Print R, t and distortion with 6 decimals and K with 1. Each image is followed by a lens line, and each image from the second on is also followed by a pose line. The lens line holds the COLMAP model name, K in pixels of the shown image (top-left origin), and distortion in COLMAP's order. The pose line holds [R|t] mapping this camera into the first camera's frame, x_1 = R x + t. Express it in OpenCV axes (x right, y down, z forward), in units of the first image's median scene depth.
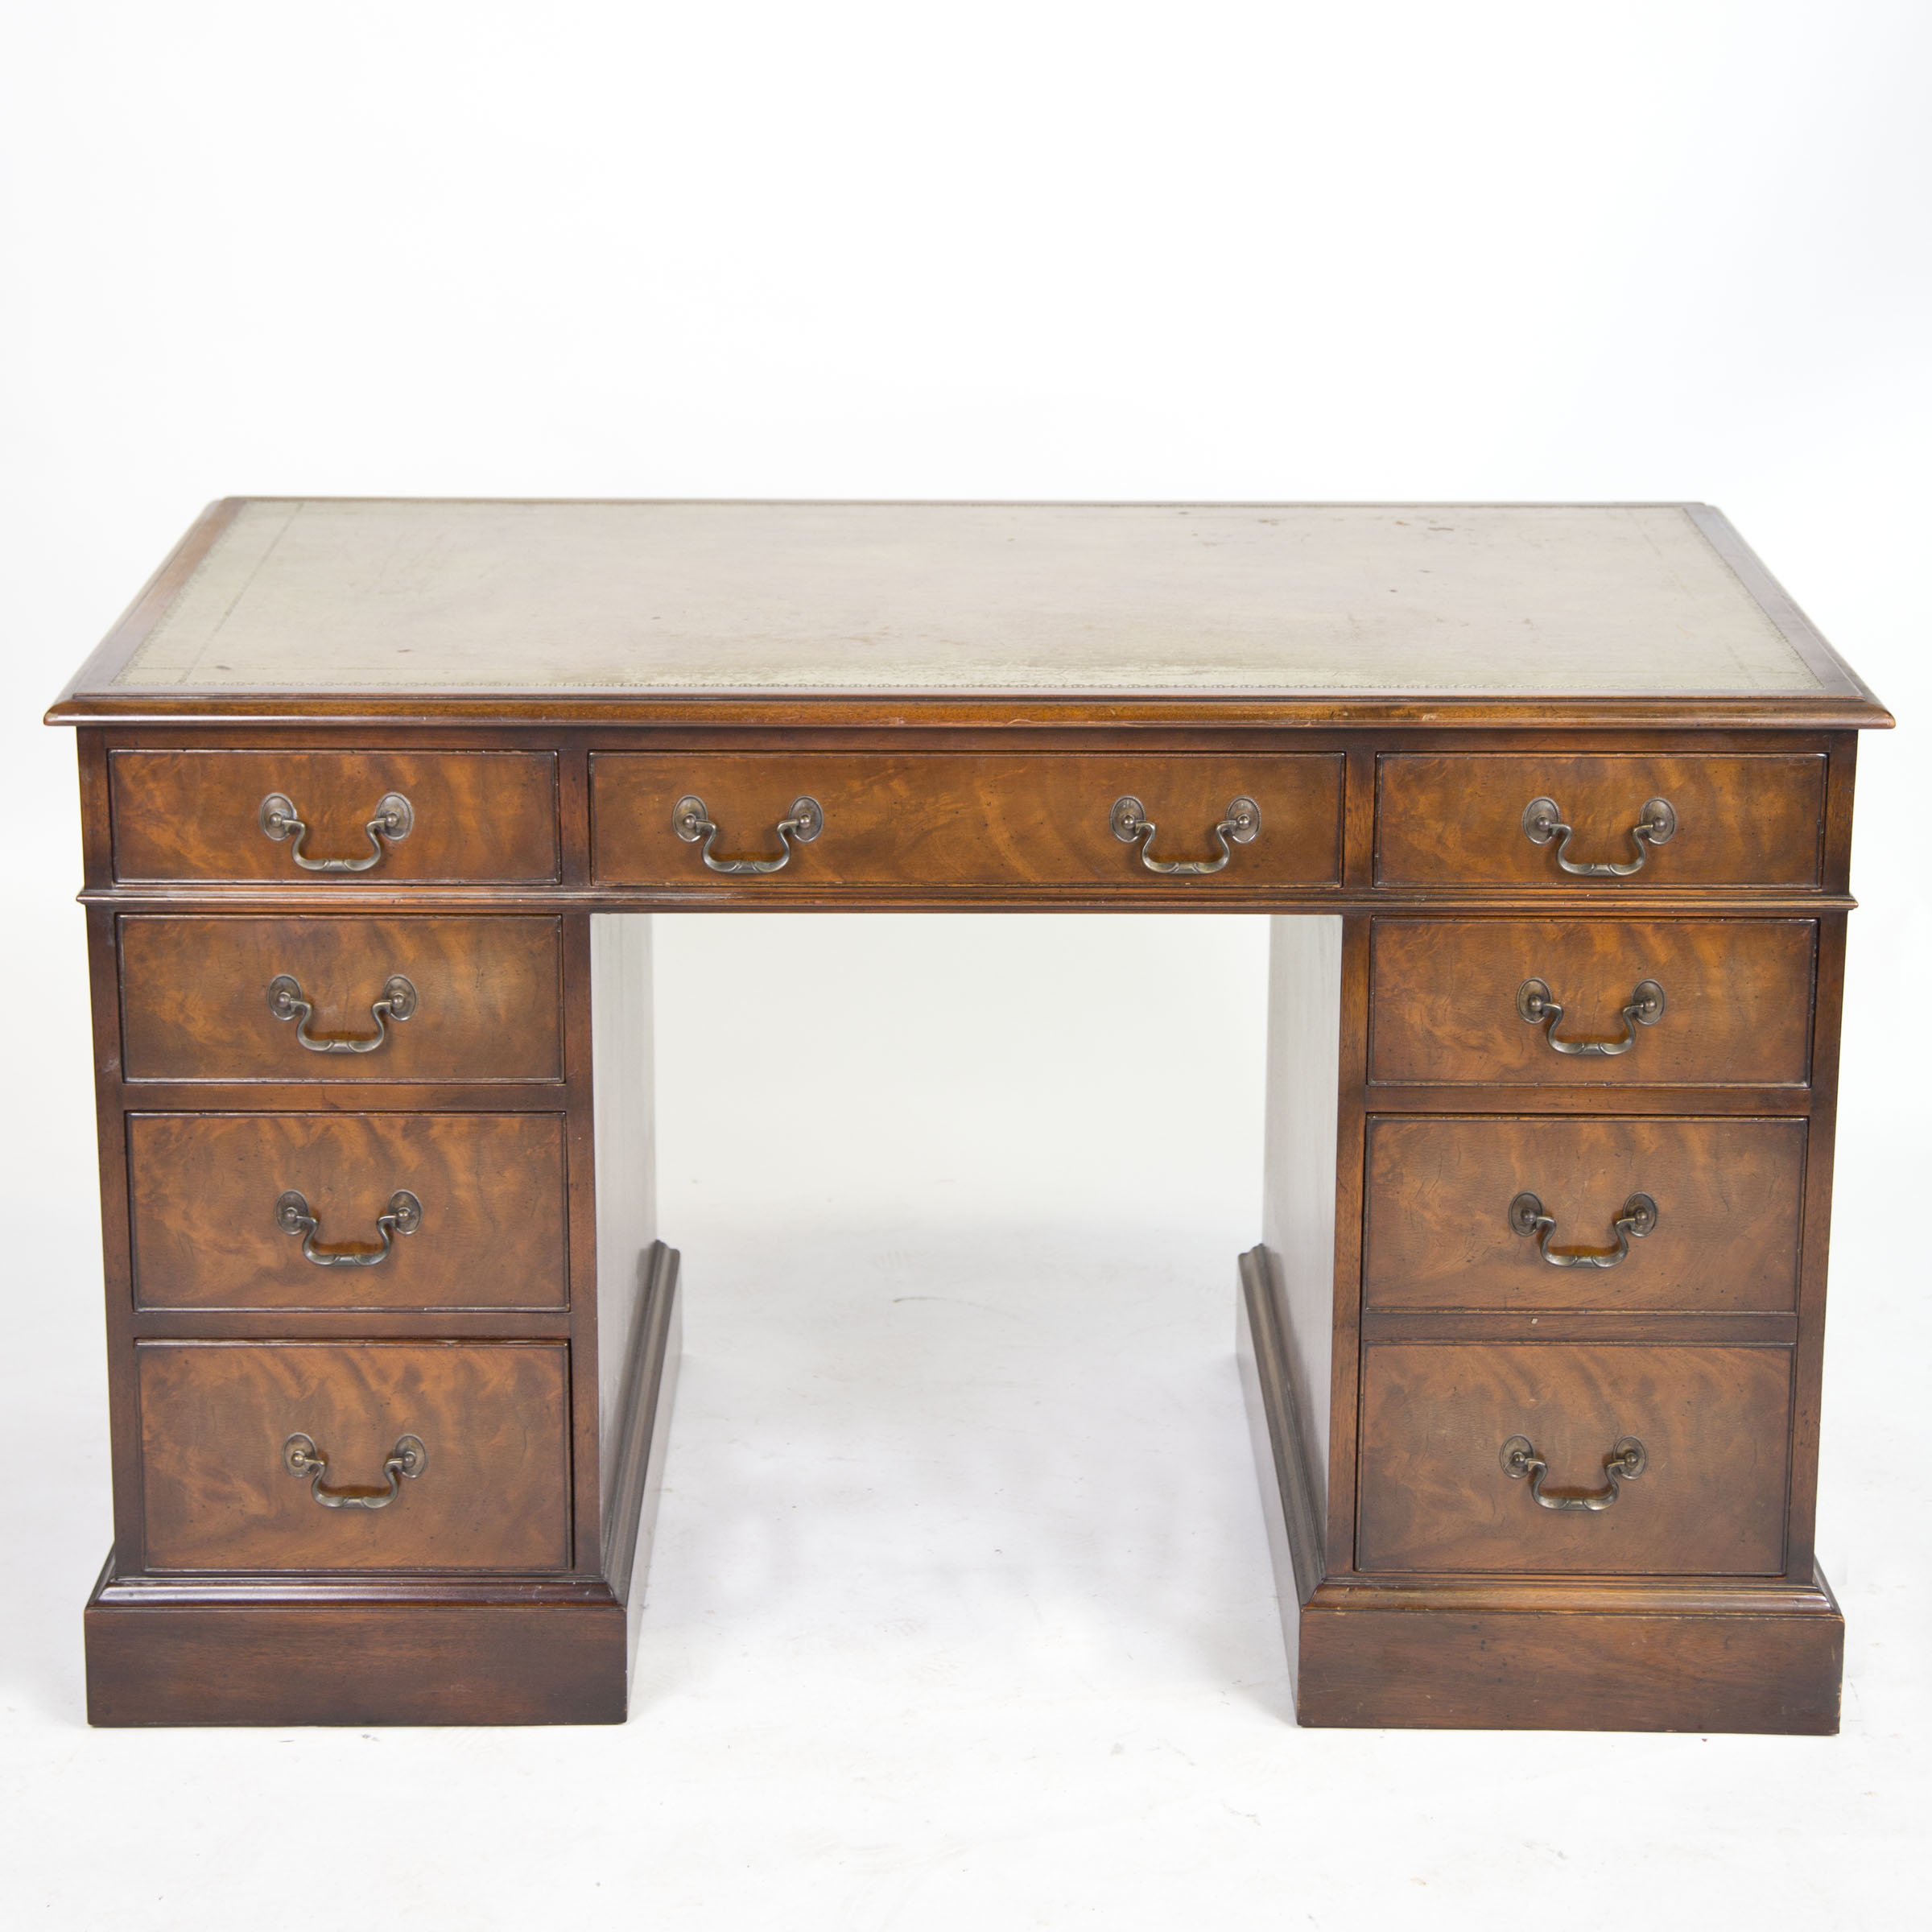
lens RADIAL K [[4721.2, 0, 973.4], [0, 4721.2, 964.9], [0, 0, 1]] dist [-0.298038, 0.000000]
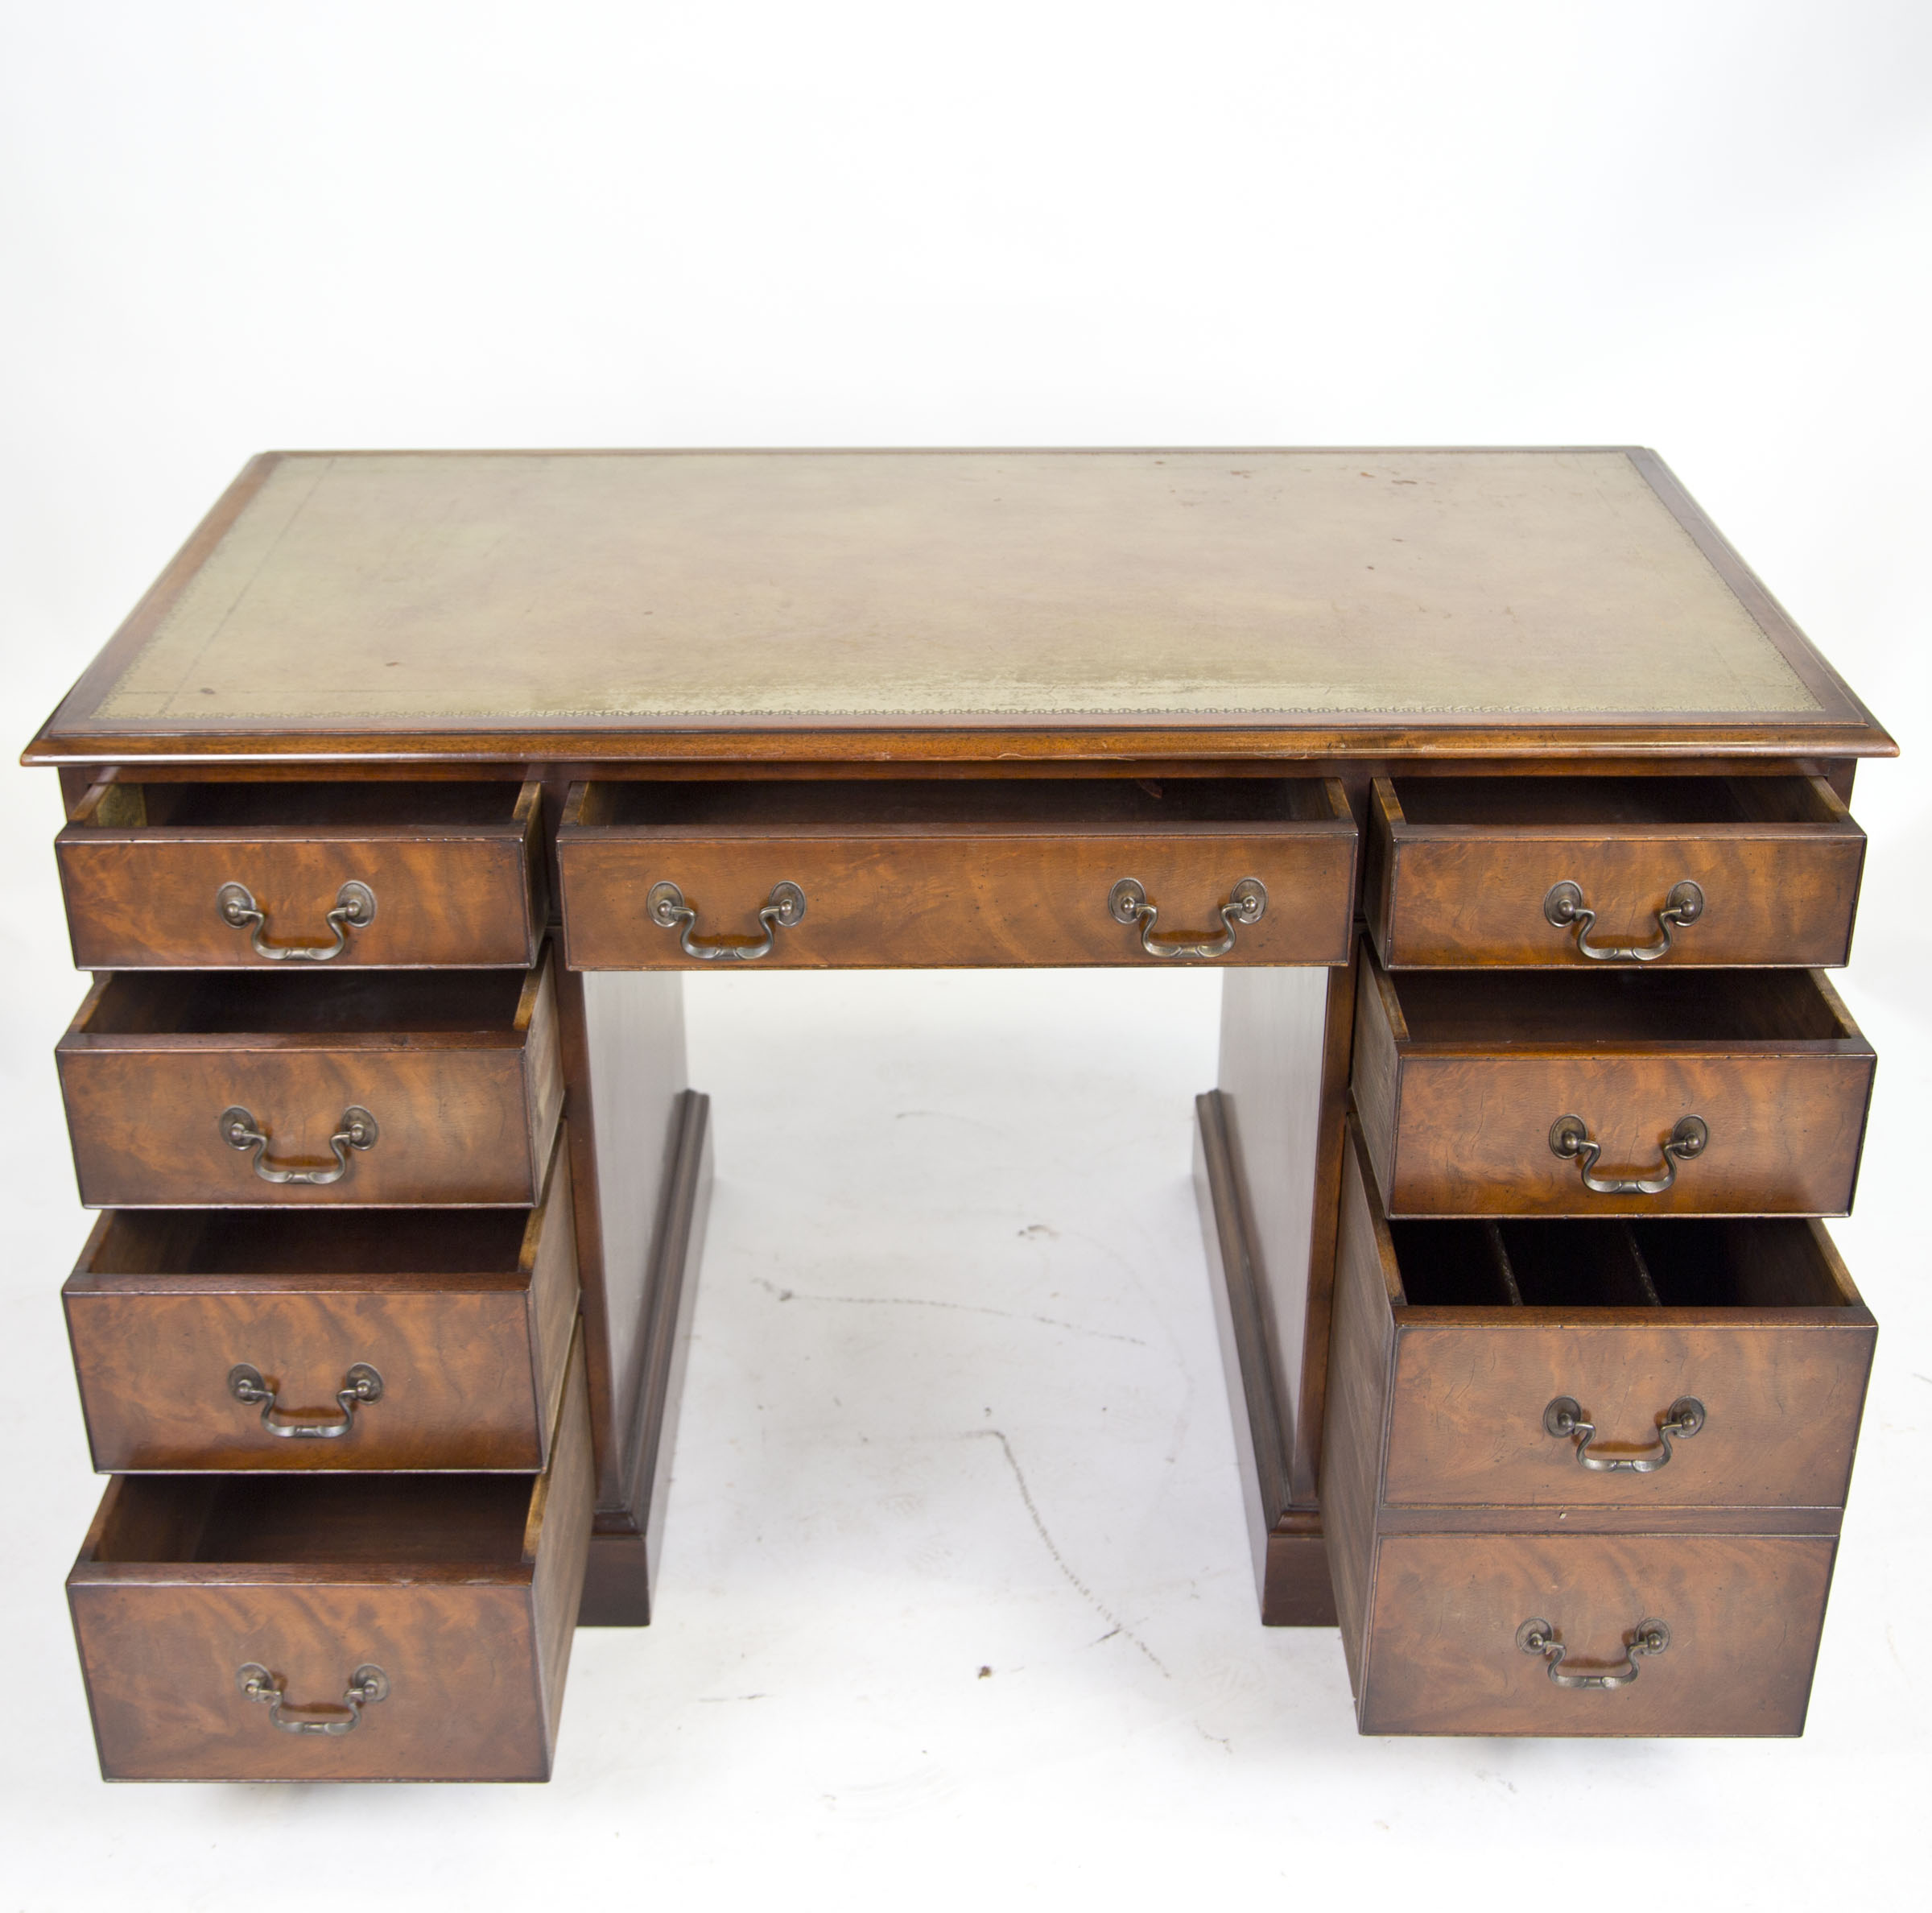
lens RADIAL K [[2555.2, 0, 966.4], [0, 2555.2, 959.8], [0, 0, 1]] dist [-0.143994, 0.000000]
pose [[0.999940, -0.010519, 0.002966, -0.001262], [0.009622, 0.975991, 0.217597, -0.131596], [-0.005184, -0.217555, 0.976034, 0.496809]]
